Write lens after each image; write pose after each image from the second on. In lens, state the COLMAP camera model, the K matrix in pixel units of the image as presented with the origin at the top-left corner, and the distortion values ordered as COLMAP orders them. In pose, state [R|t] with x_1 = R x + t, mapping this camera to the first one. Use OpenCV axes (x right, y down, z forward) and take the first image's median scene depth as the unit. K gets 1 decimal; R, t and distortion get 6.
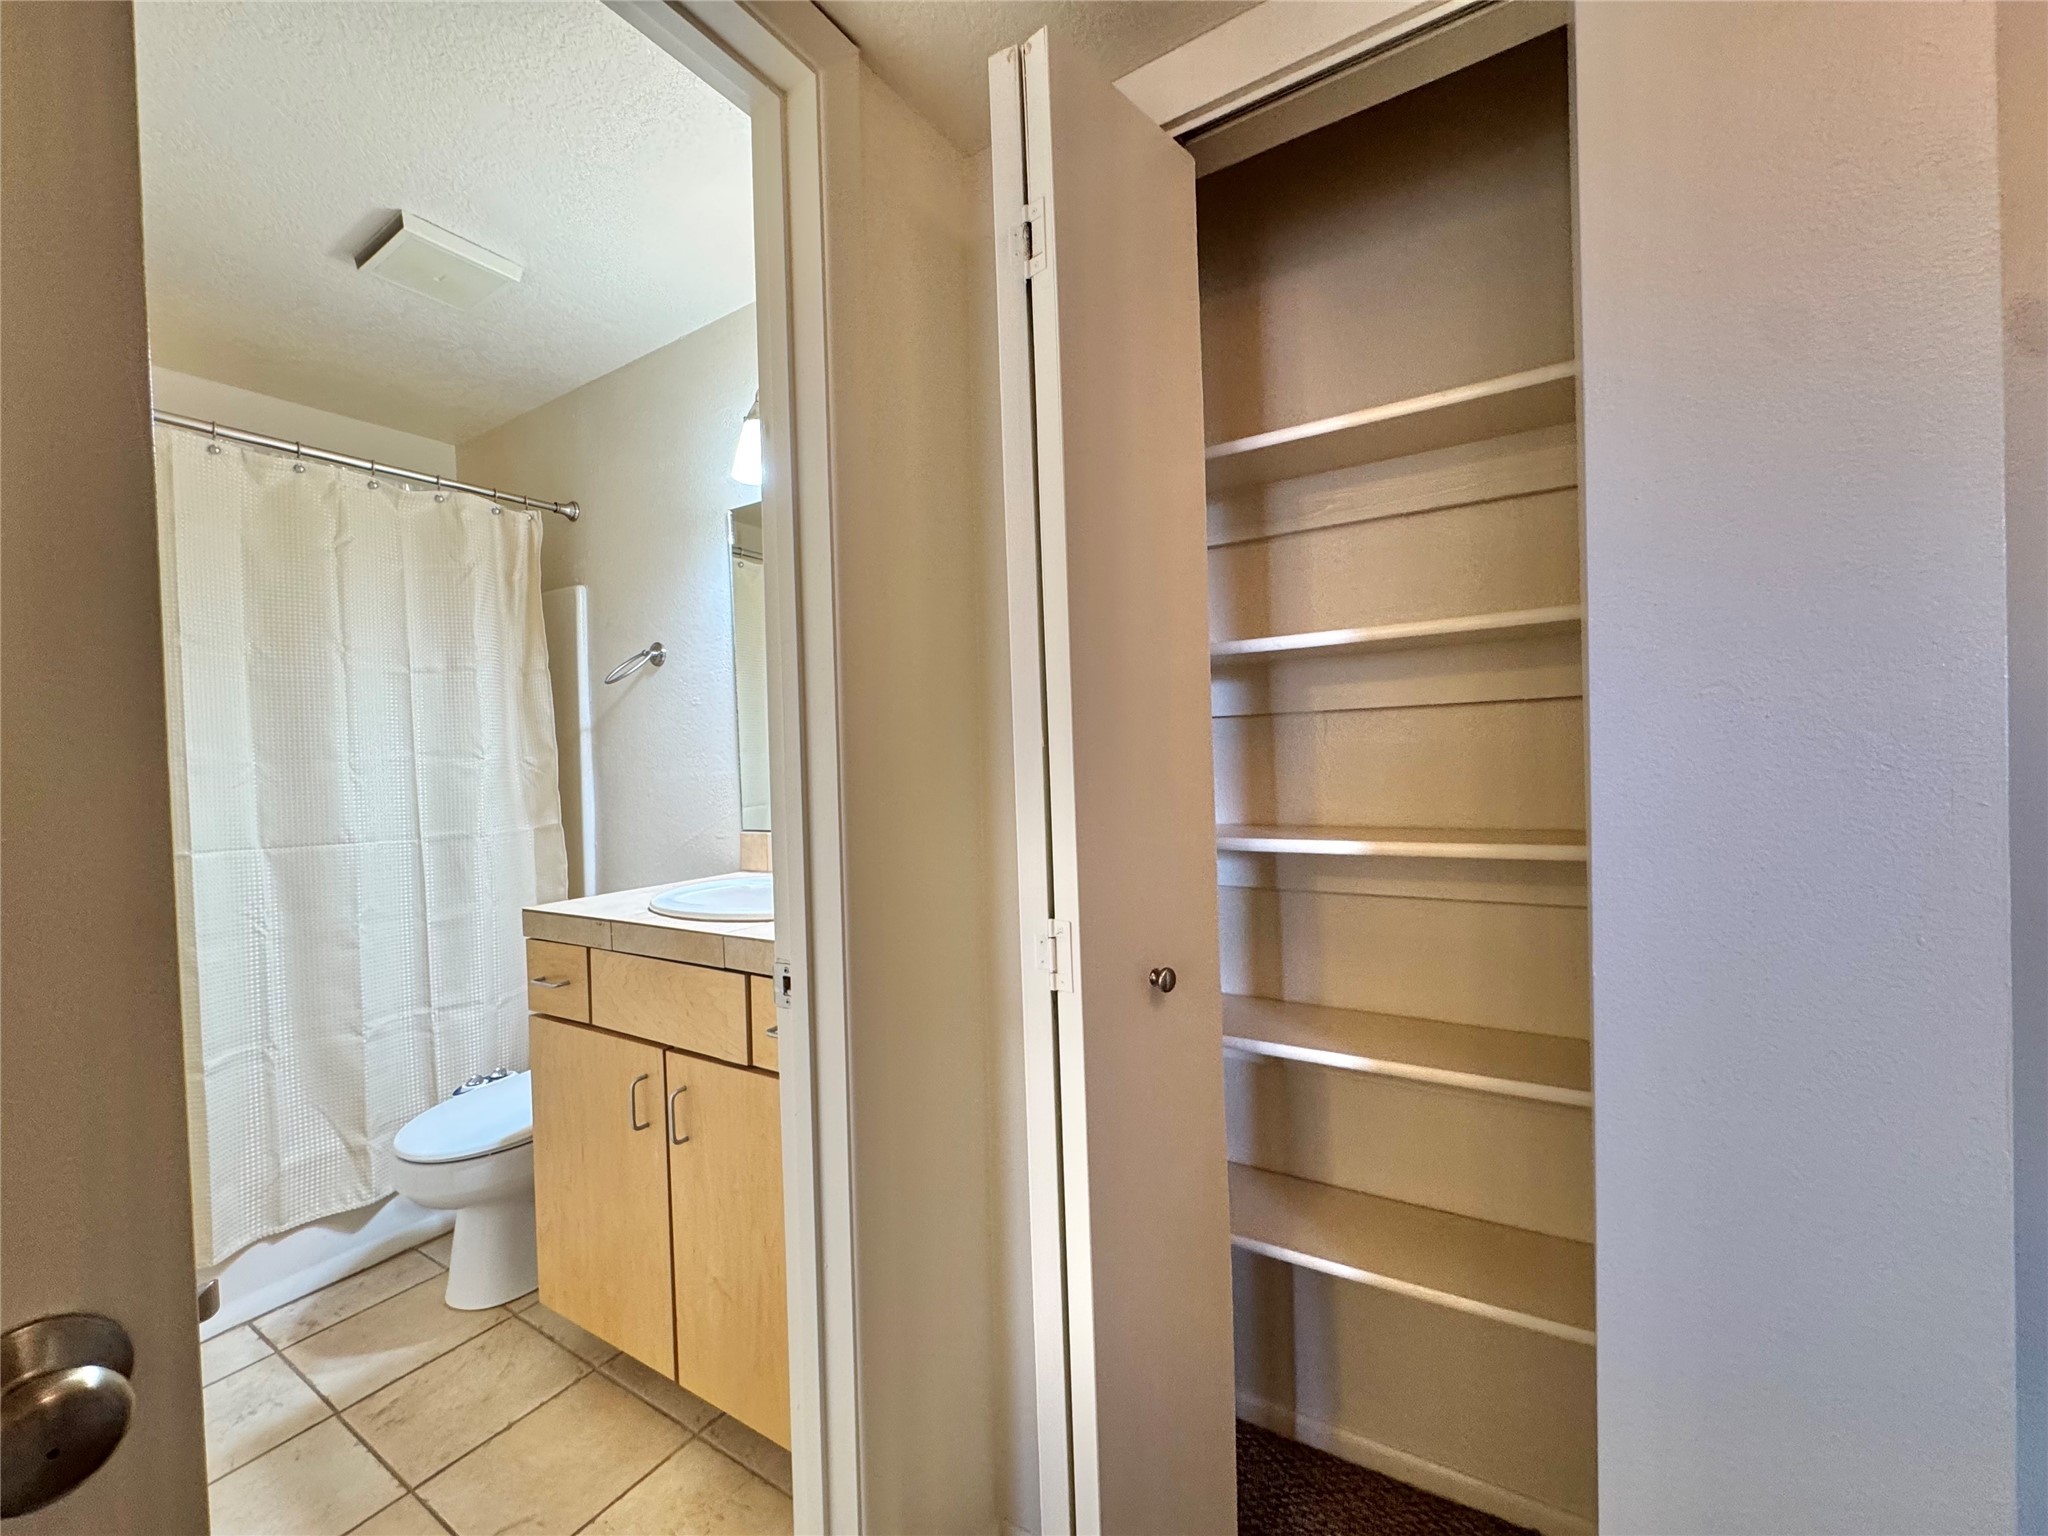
lens RADIAL K [[820.2, 0, 1021.3], [0, 820.2, 765.0], [0, 0, 1]] dist [-0.005322, 0.000722]
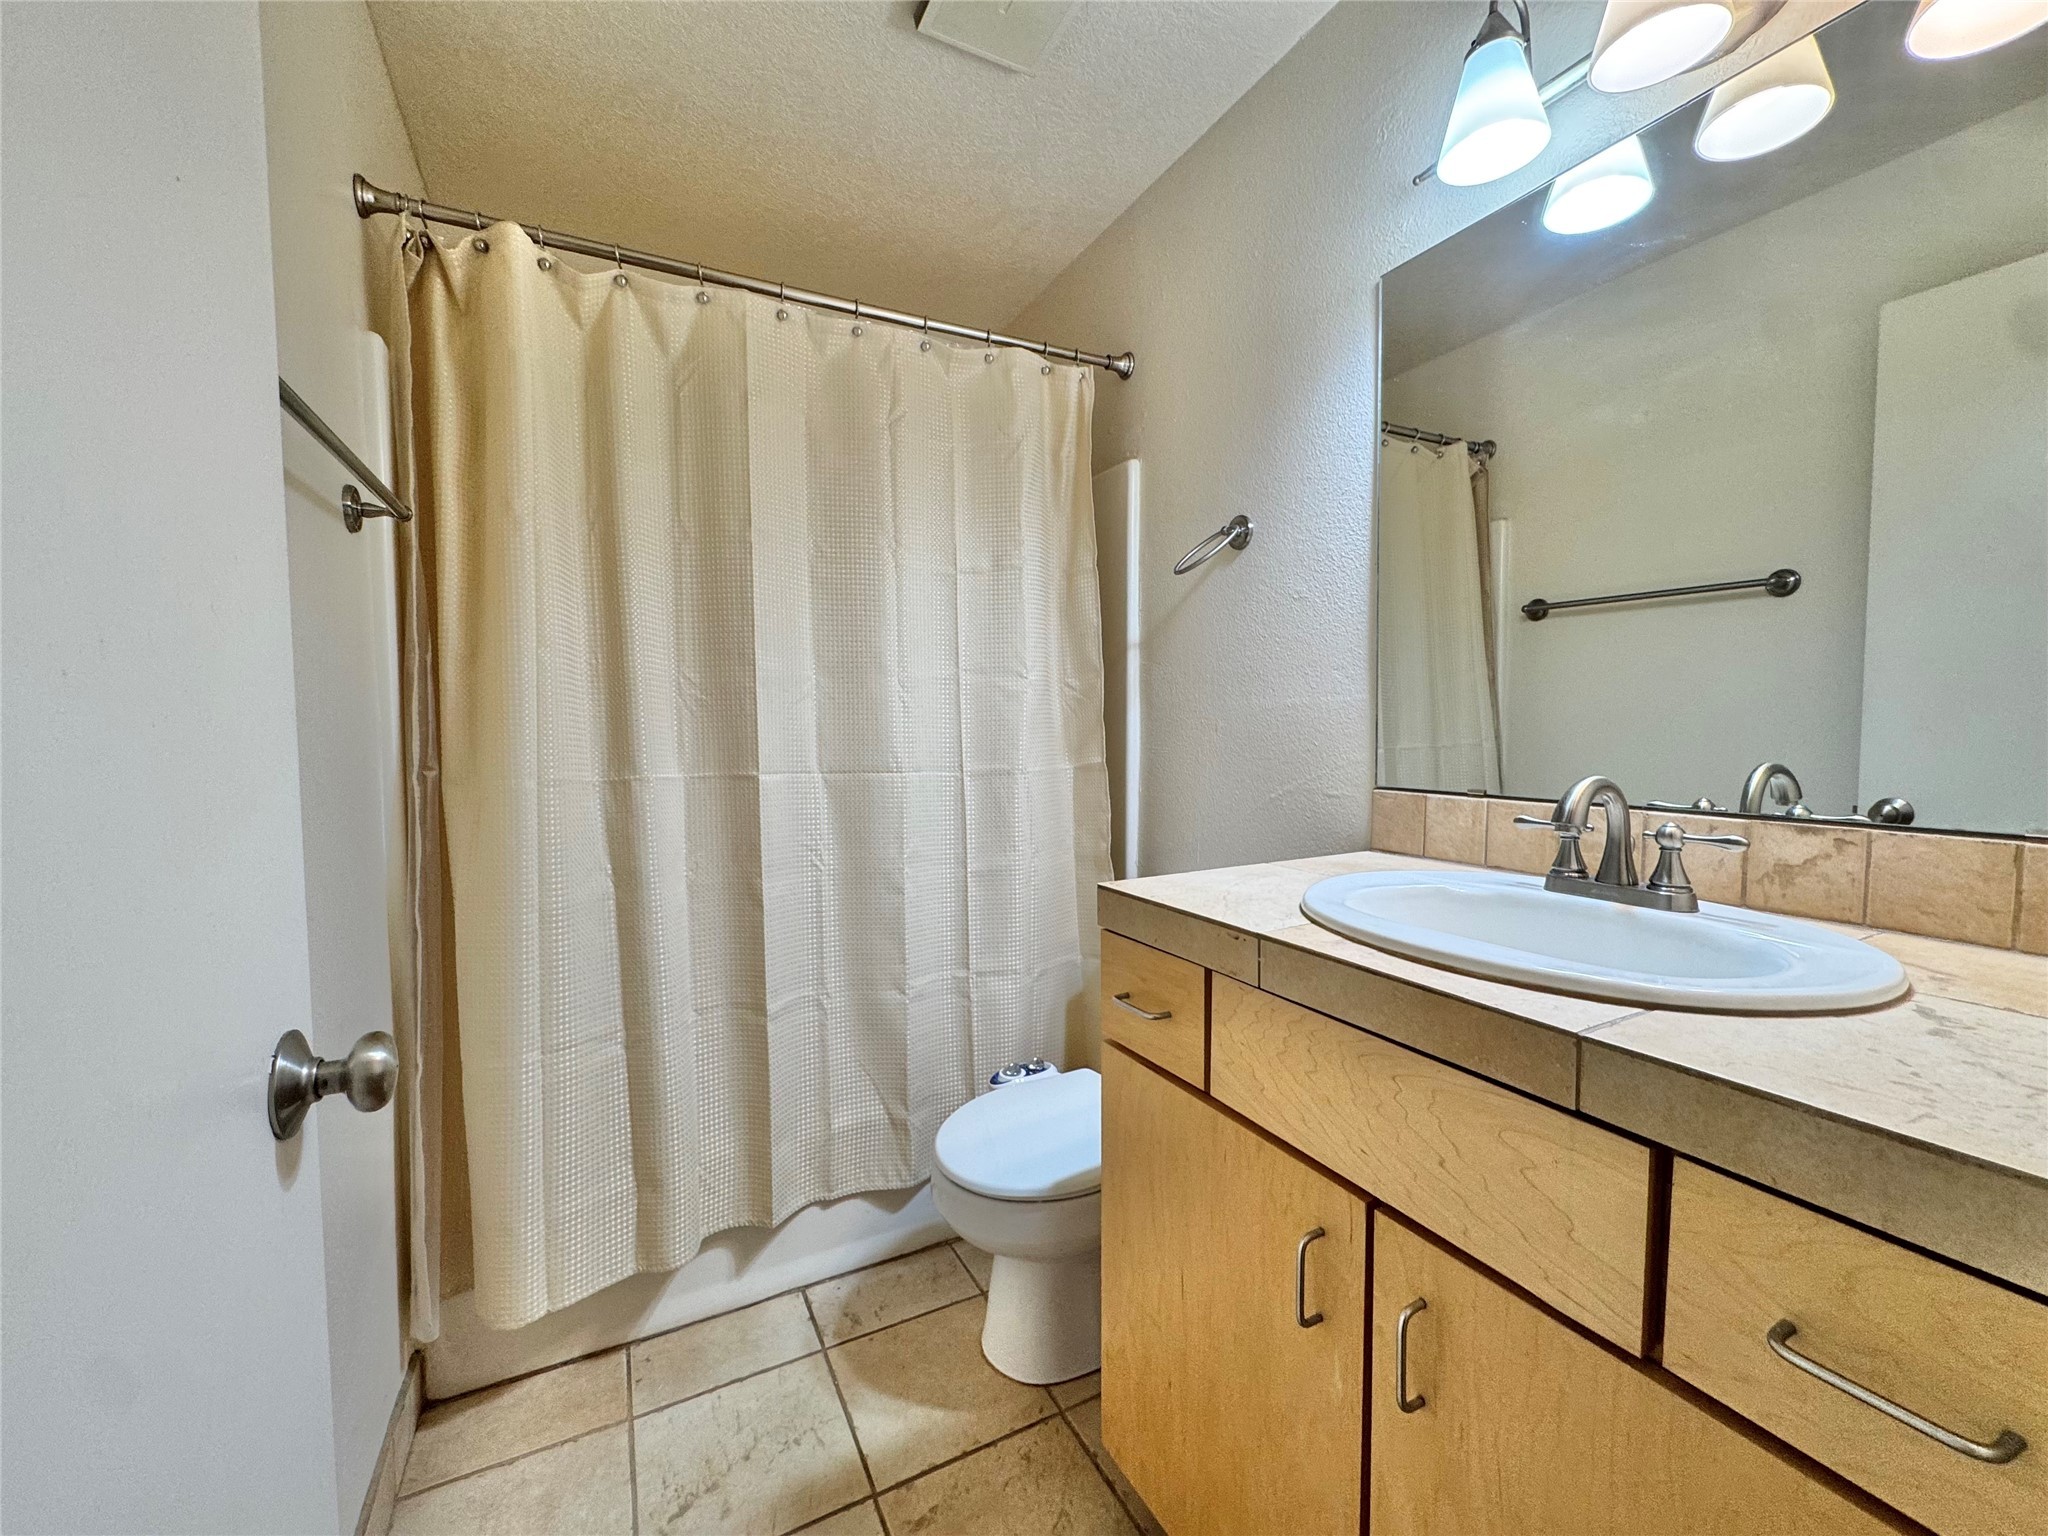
lens RADIAL K [[820.2, 0, 1019.6], [0, 820.2, 762.8], [0, 0, 1]] dist [-0.005322, 0.000722]
pose [[0.859282, 0.052408, -0.508810, -0.270740], [-0.023996, 0.997772, 0.062248, 0.028552], [0.510939, -0.041279, 0.858625, 0.323031]]
